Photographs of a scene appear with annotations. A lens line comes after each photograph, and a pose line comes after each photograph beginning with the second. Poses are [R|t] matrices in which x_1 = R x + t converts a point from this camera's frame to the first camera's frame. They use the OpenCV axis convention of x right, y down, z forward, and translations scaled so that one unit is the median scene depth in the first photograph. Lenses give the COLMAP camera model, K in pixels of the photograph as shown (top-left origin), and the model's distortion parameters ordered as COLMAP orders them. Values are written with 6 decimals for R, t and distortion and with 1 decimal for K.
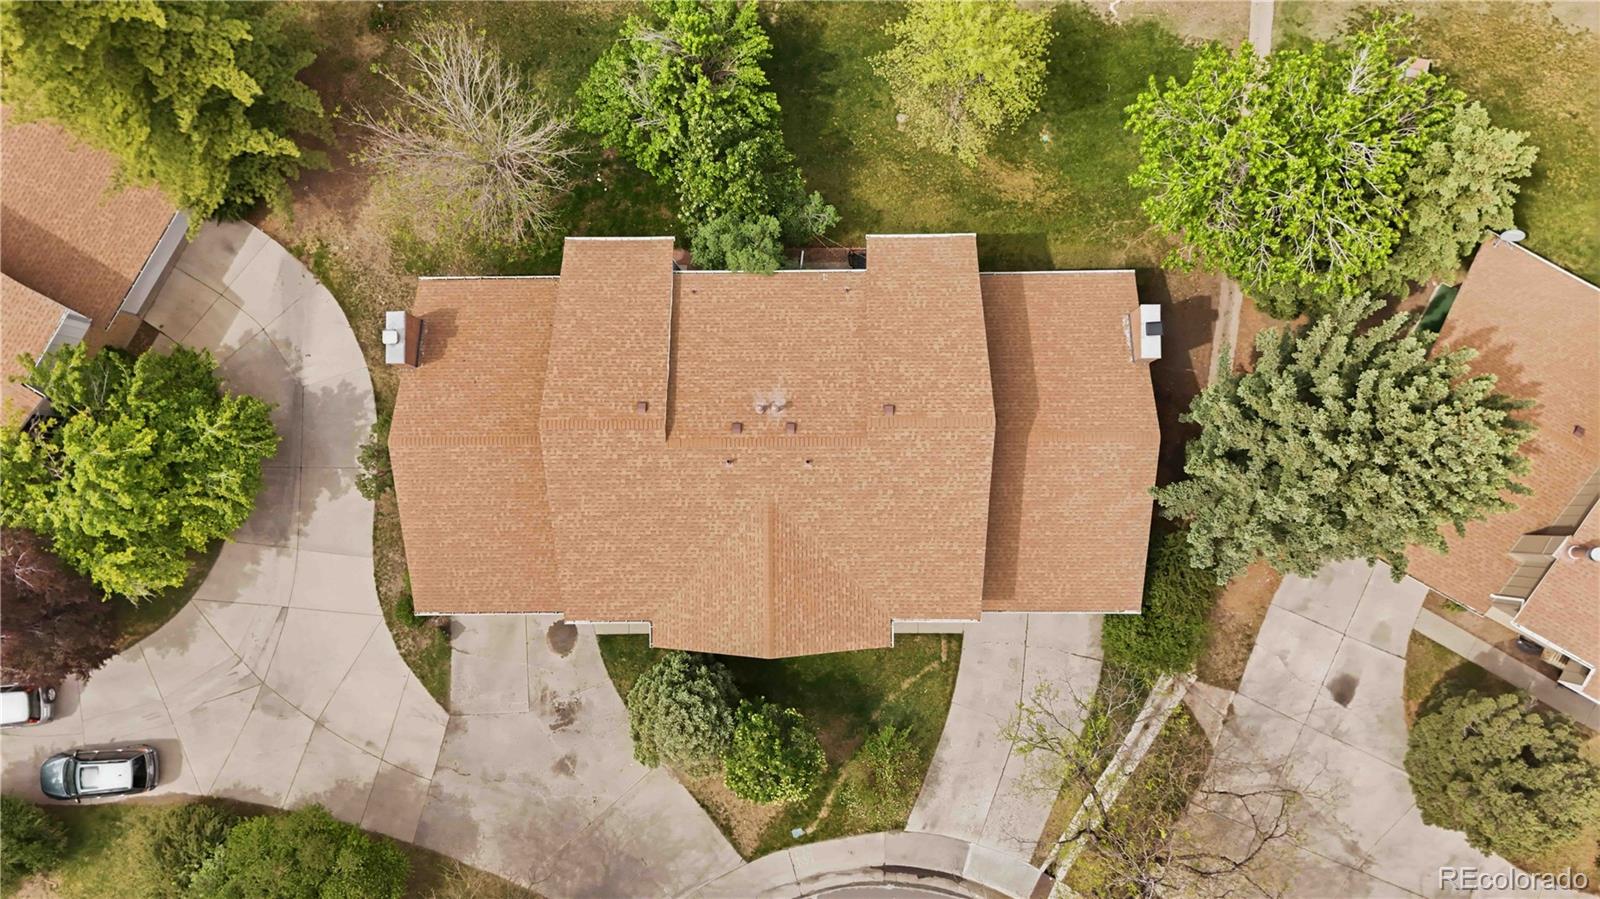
lens RADIAL K [[1186.2, 0, 800.0], [0, 1186.2, 449.5], [0, 0, 1]] dist [-0.001656, -0.002885]
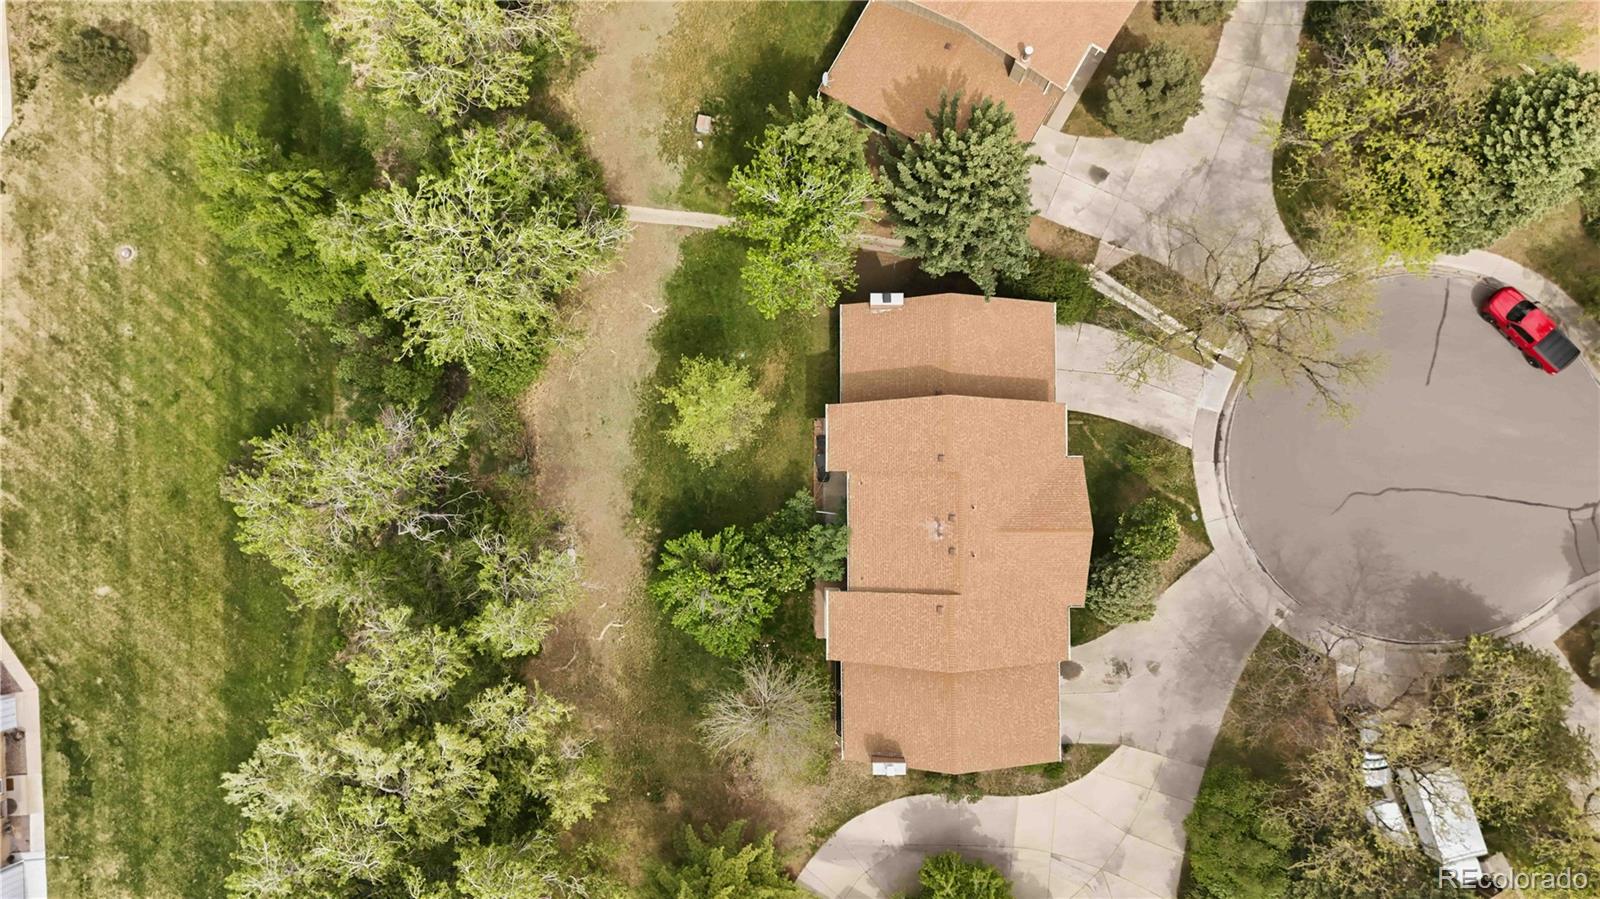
lens RADIAL K [[1144.2, 0, 800.0], [0, 1144.2, 449.5], [0, 0, 1]] dist [0.030551, -0.145668]
pose [[0.005033, -0.997544, 0.069868, -0.021542], [0.999961, 0.005527, 0.006870, -0.209524], [-0.007239, 0.069830, 0.997533, -0.514362]]
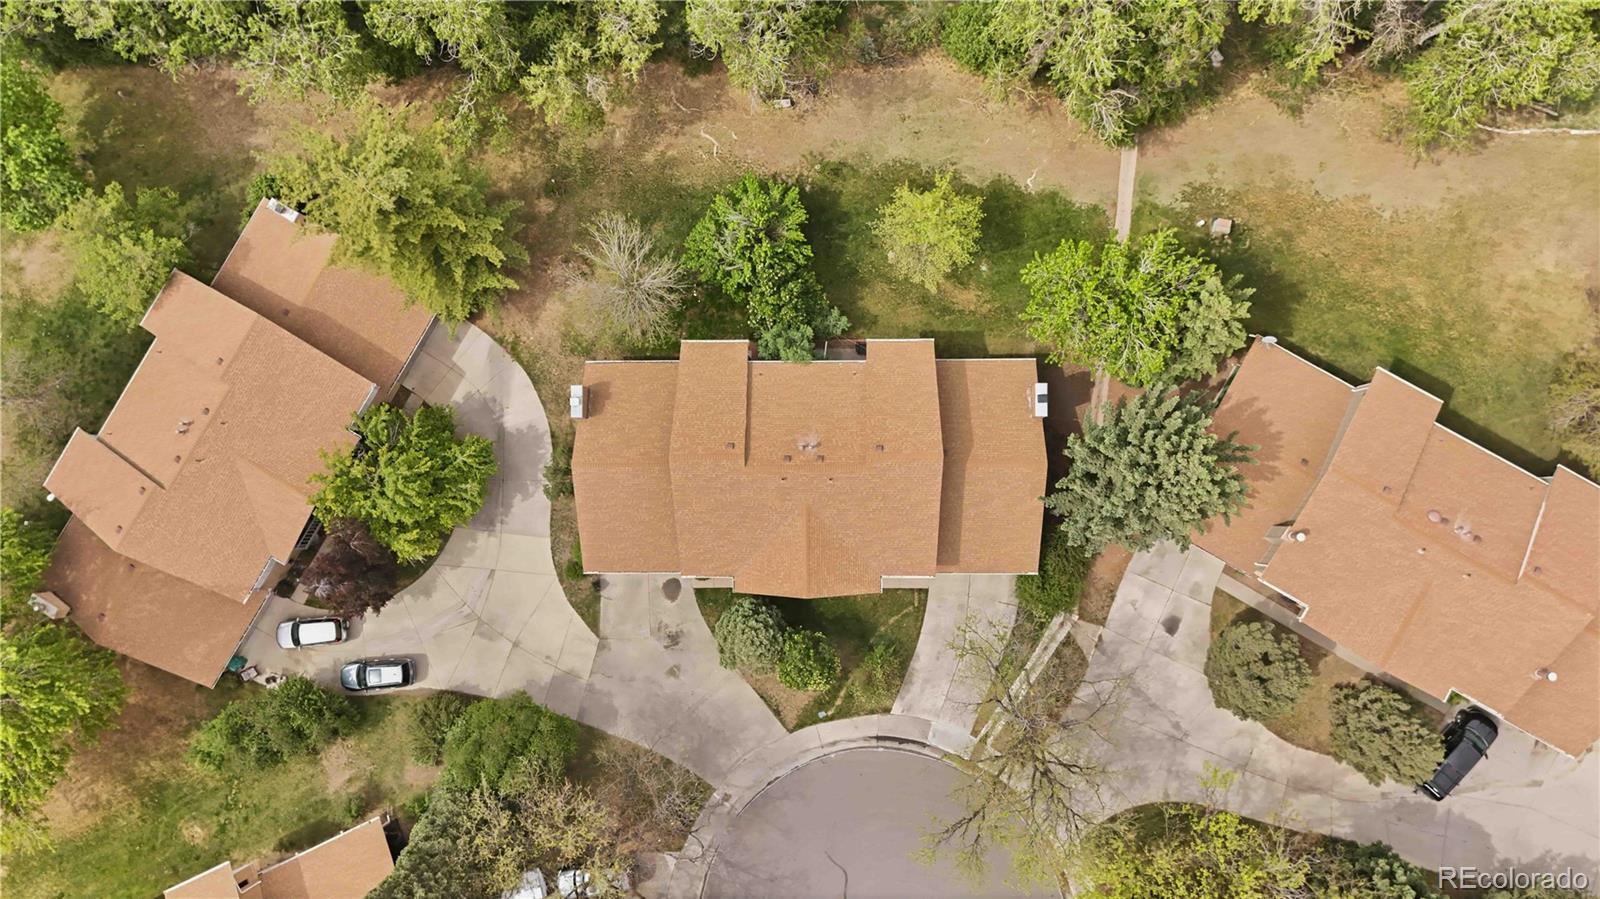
lens RADIAL K [[1144.0, 0, 800.0], [0, 1144.0, 449.5], [0, 0, 1]] dist [0.002124, -0.004224]
pose [[0.999926, 0.003615, -0.011618, -0.015112], [-0.003637, 0.999992, -0.001816, -0.024809], [0.011611, 0.001859, 0.999931, -0.520051]]
